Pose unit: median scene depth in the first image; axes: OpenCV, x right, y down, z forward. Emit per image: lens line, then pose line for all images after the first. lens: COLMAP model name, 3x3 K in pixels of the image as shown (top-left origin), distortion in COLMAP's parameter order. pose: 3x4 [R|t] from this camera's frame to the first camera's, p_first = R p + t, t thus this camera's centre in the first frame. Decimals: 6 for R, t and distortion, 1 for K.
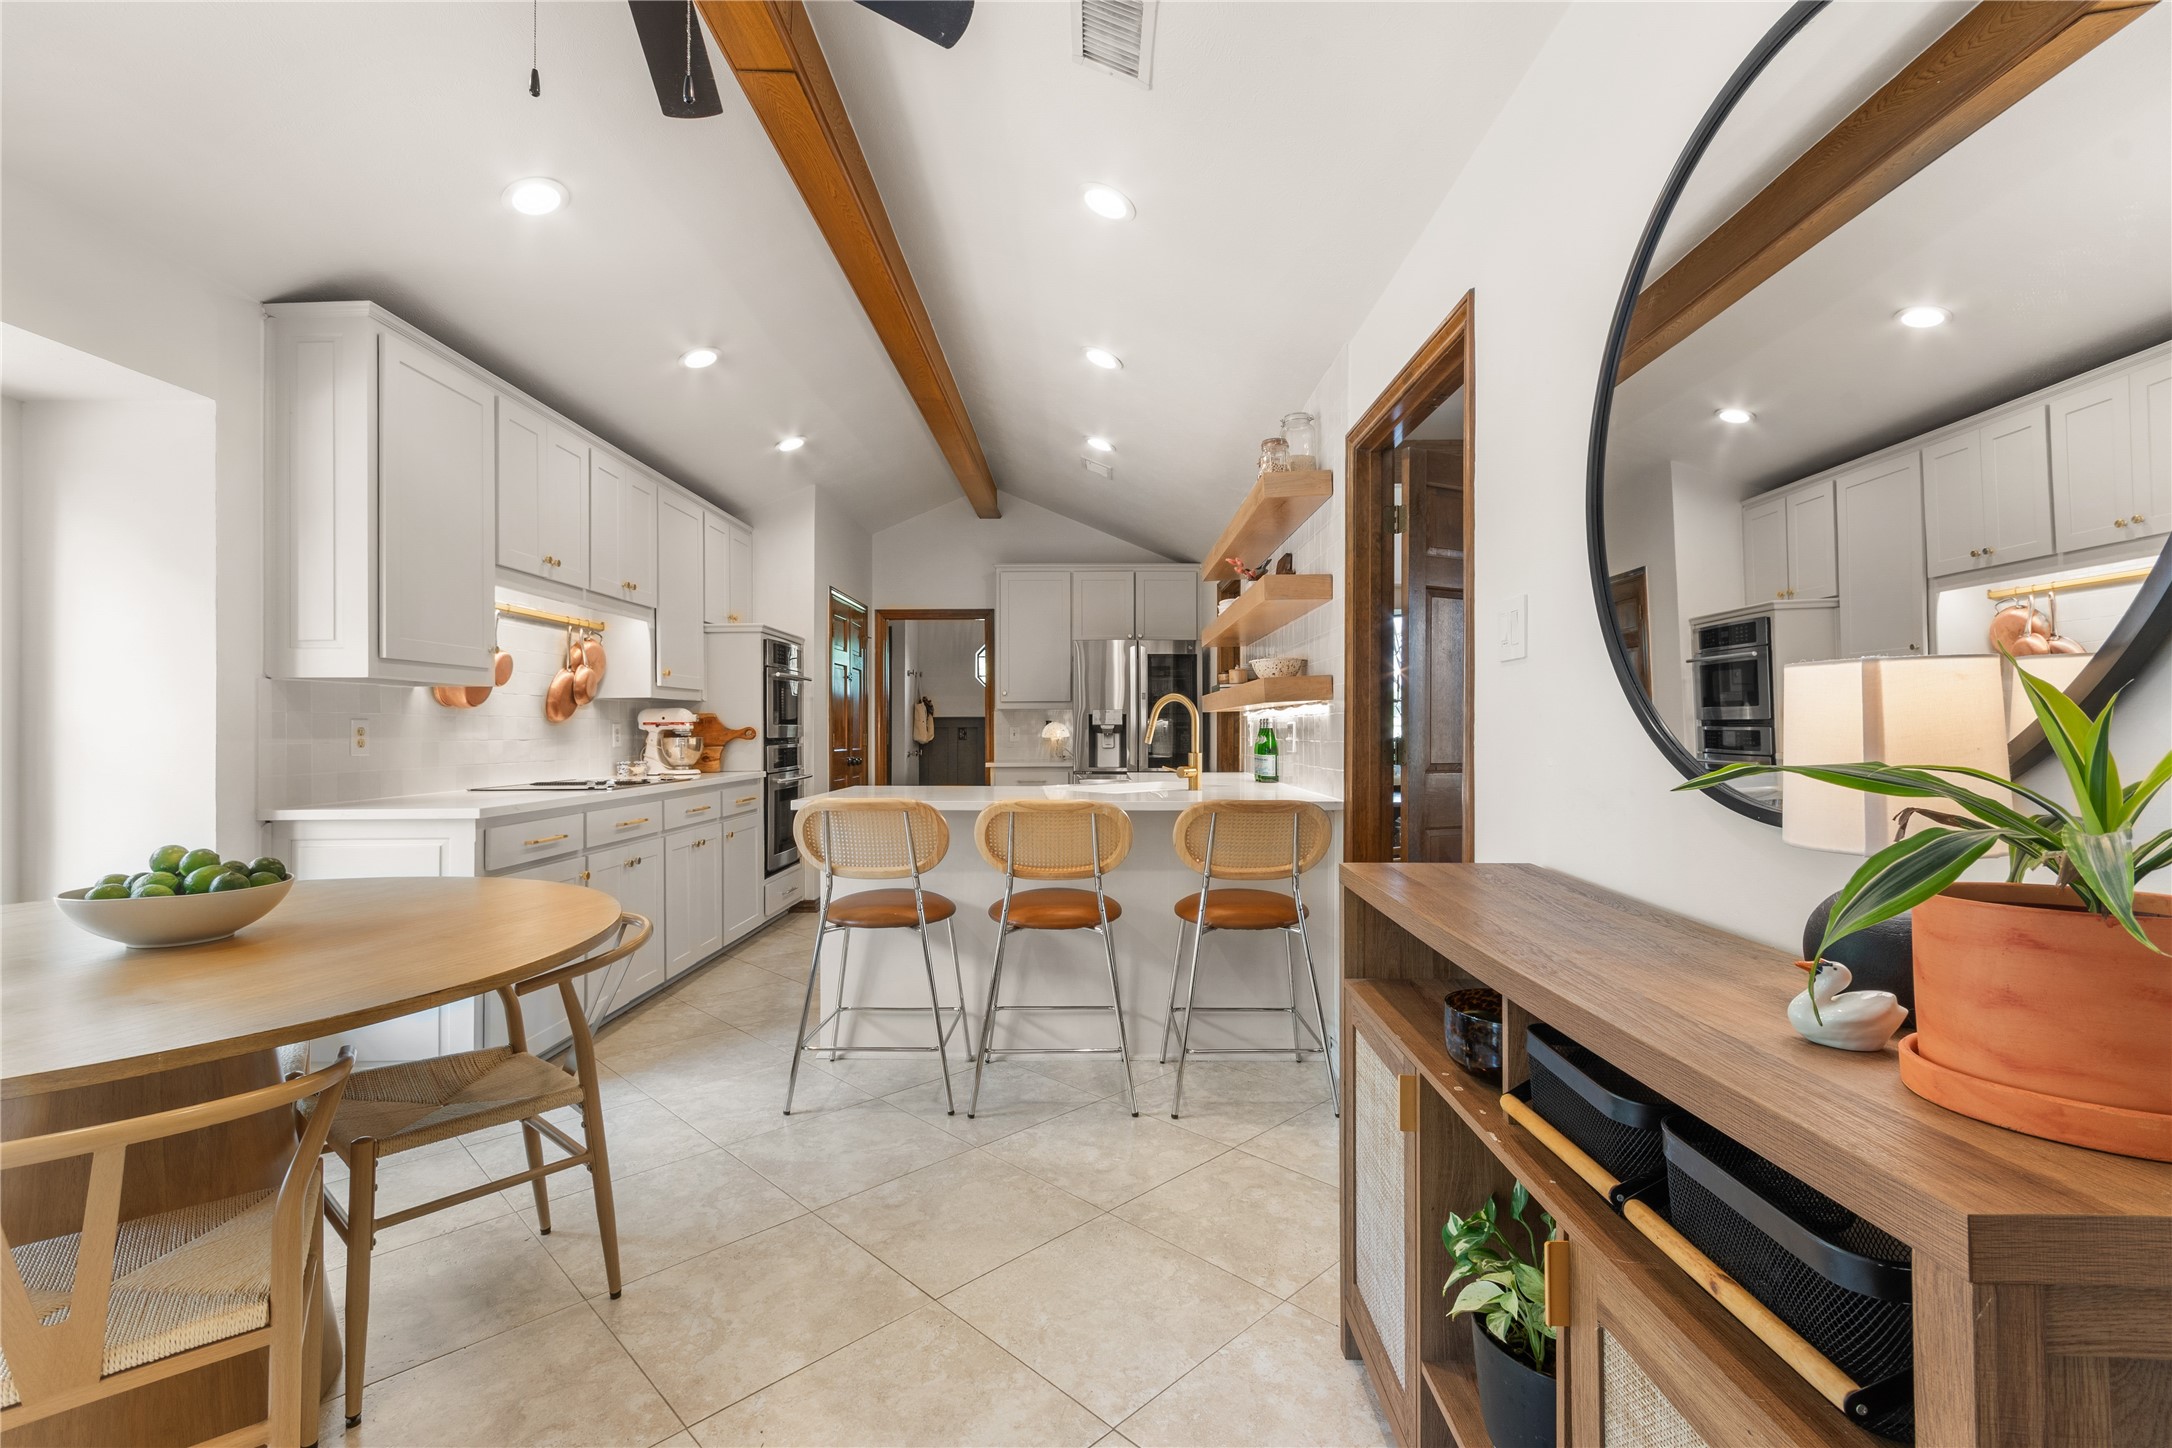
lens RADIAL K [[953.7, 0, 1072.6], [0, 953.7, 730.7], [0, 0, 1]] dist [0.001350, 0.000849]
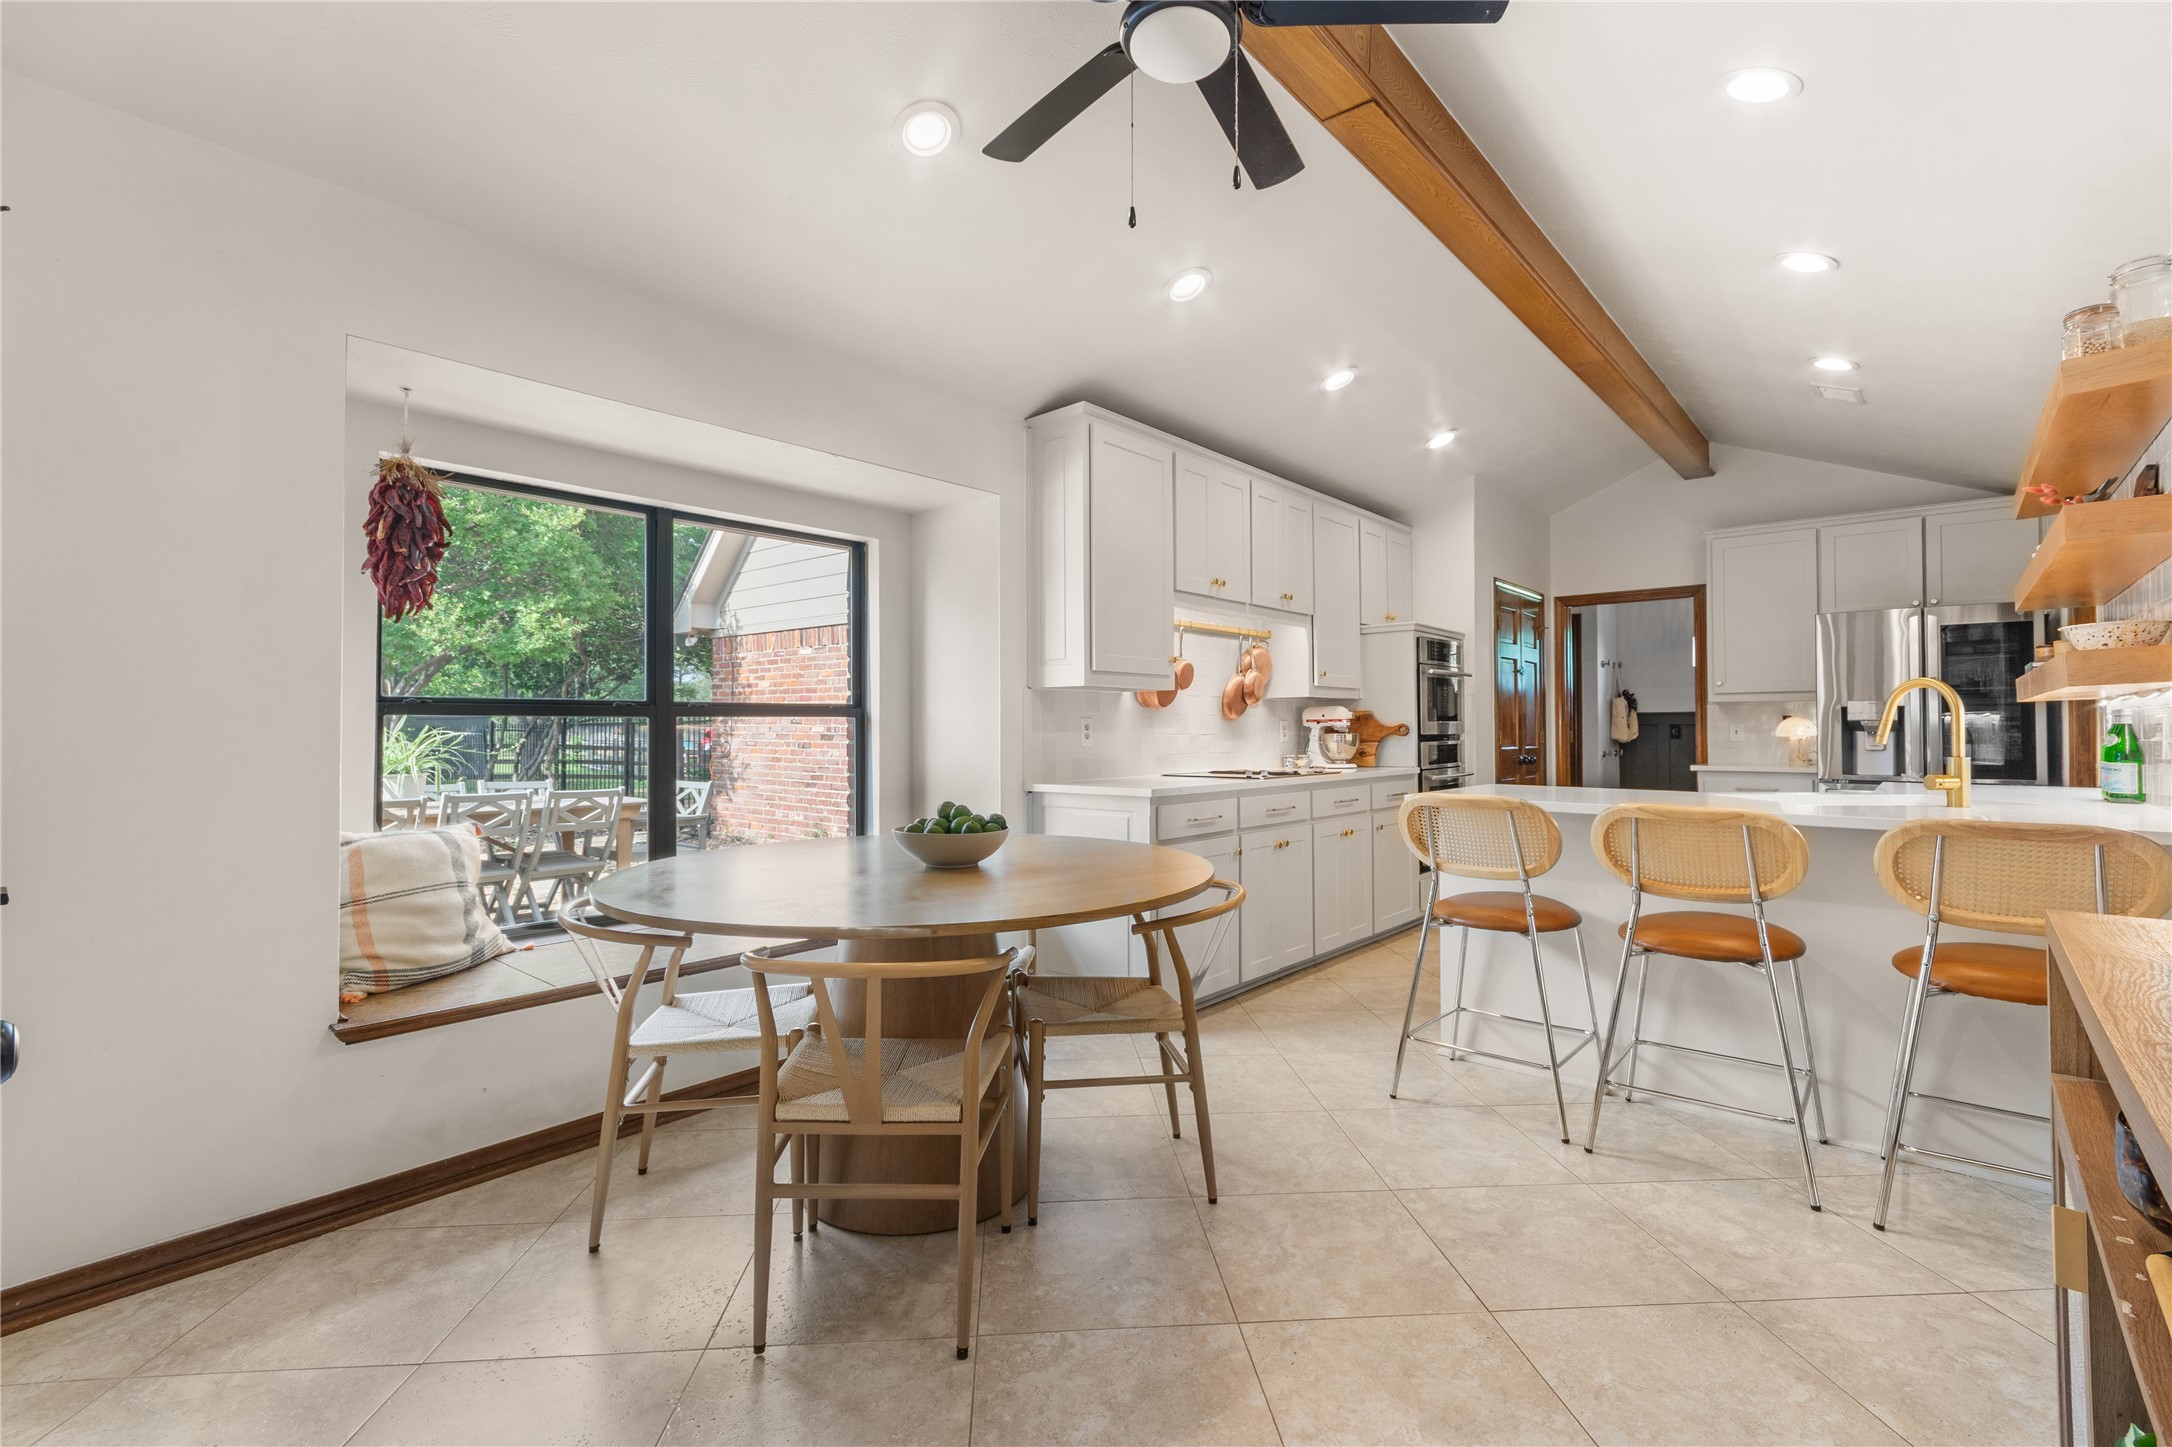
lens RADIAL K [[953.7, 0, 1082.2], [0, 953.7, 726.5], [0, 0, 1]] dist [0.001350, 0.000849]
pose [[0.762222, 0.000543, -0.647316, 0.107630], [-0.001850, 0.999997, -0.001339, 0.002079], [0.647313, 0.002218, 0.762221, -0.006430]]
